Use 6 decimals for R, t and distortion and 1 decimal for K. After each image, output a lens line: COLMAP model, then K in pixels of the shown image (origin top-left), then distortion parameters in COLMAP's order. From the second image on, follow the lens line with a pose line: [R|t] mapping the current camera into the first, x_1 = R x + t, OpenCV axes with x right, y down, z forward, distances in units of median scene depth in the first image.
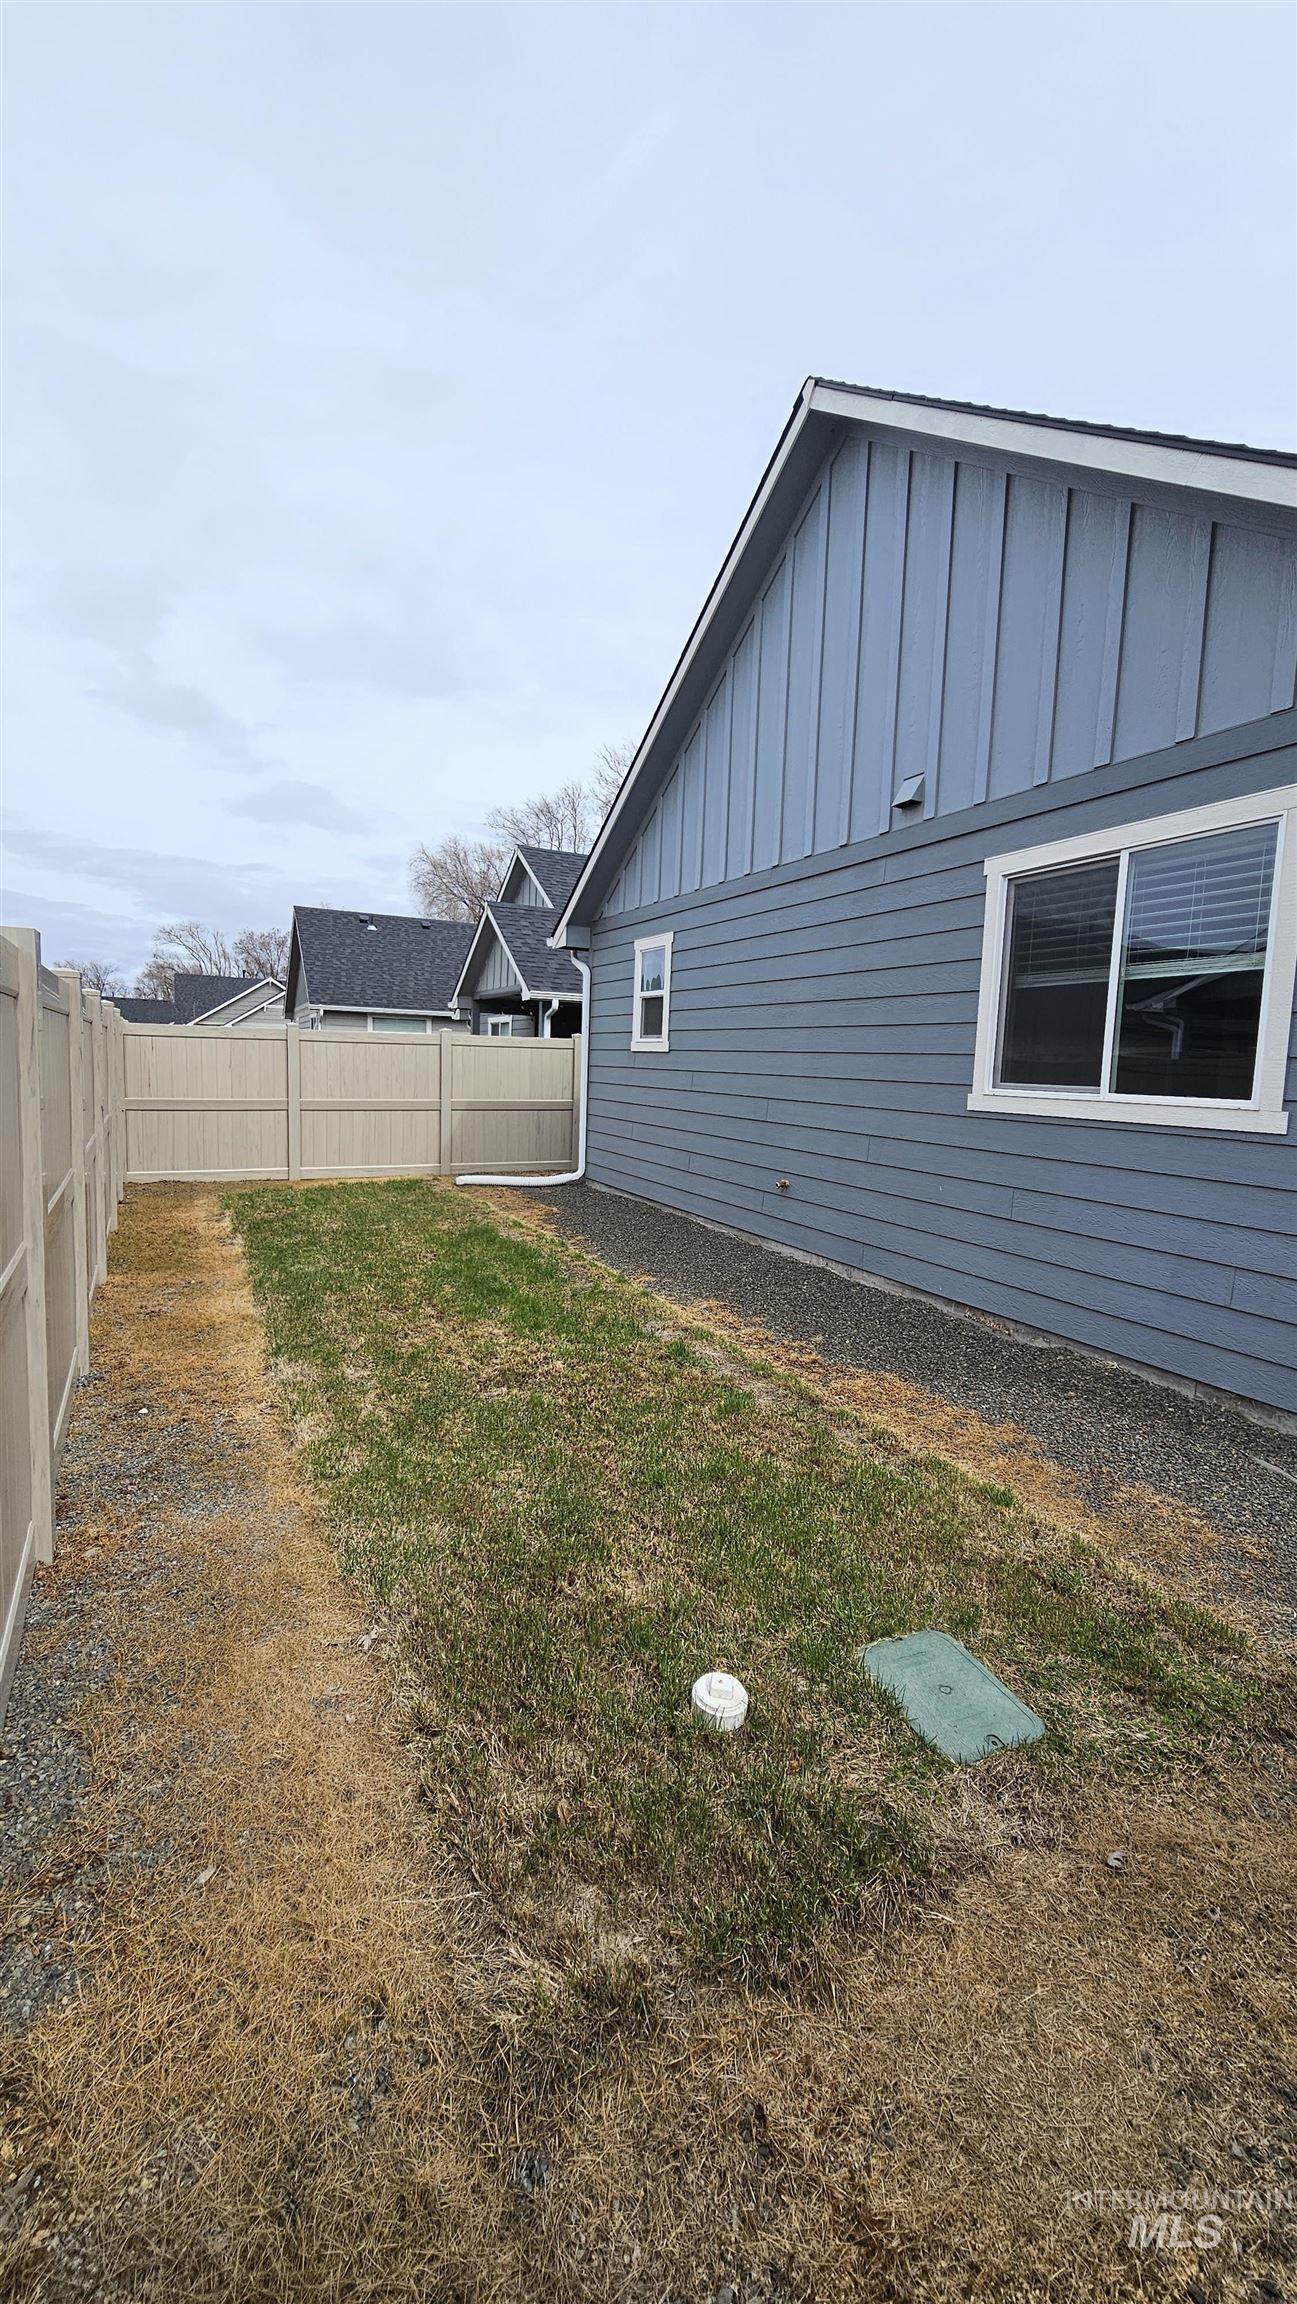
lens RADIAL K [[940.7, 0, 658.8], [0, 940.7, 1150.6], [0, 0, 1]] dist [0.001881, -0.001078]
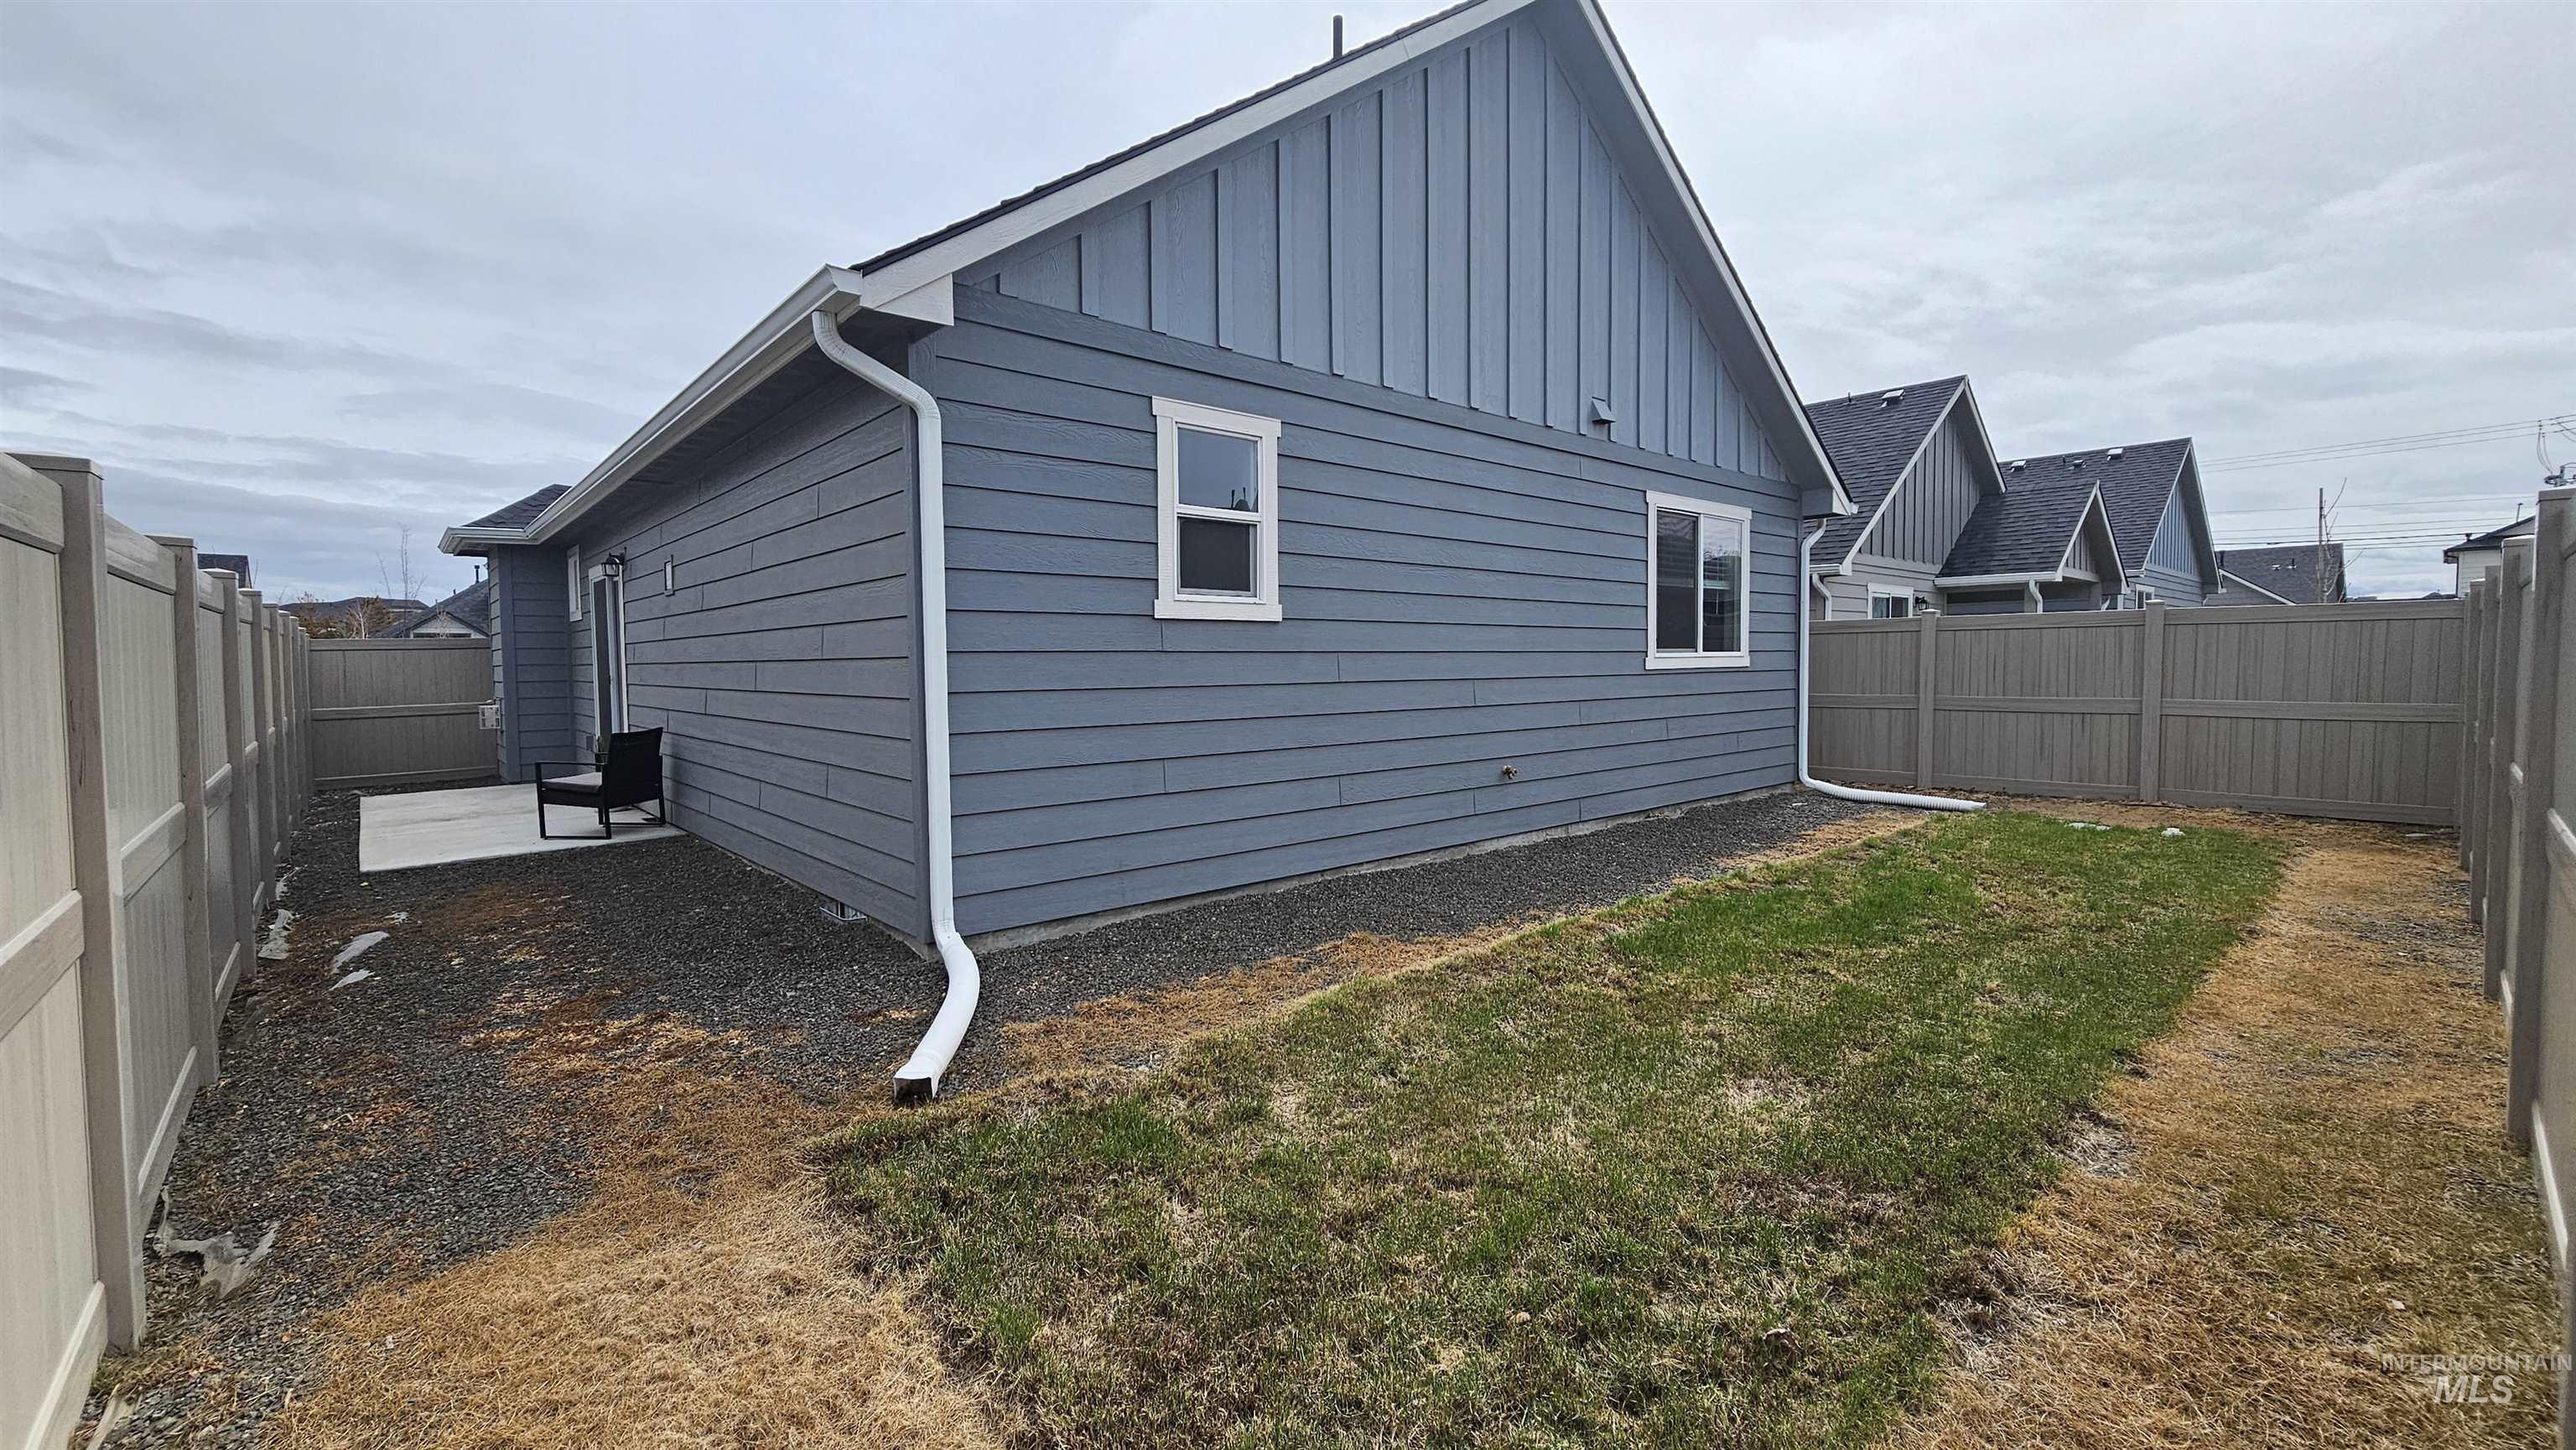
lens RADIAL K [[1051.8, 0, 1290.0], [0, 1051.8, 715.7], [0, 0, 1]] dist [0.001881, -0.001078]
pose [[-0.250179, -0.083408, 0.964600, -0.741946], [0.089723, 0.989998, 0.108875, -0.137585], [-0.964033, 0.113785, -0.240194, 1.353158]]
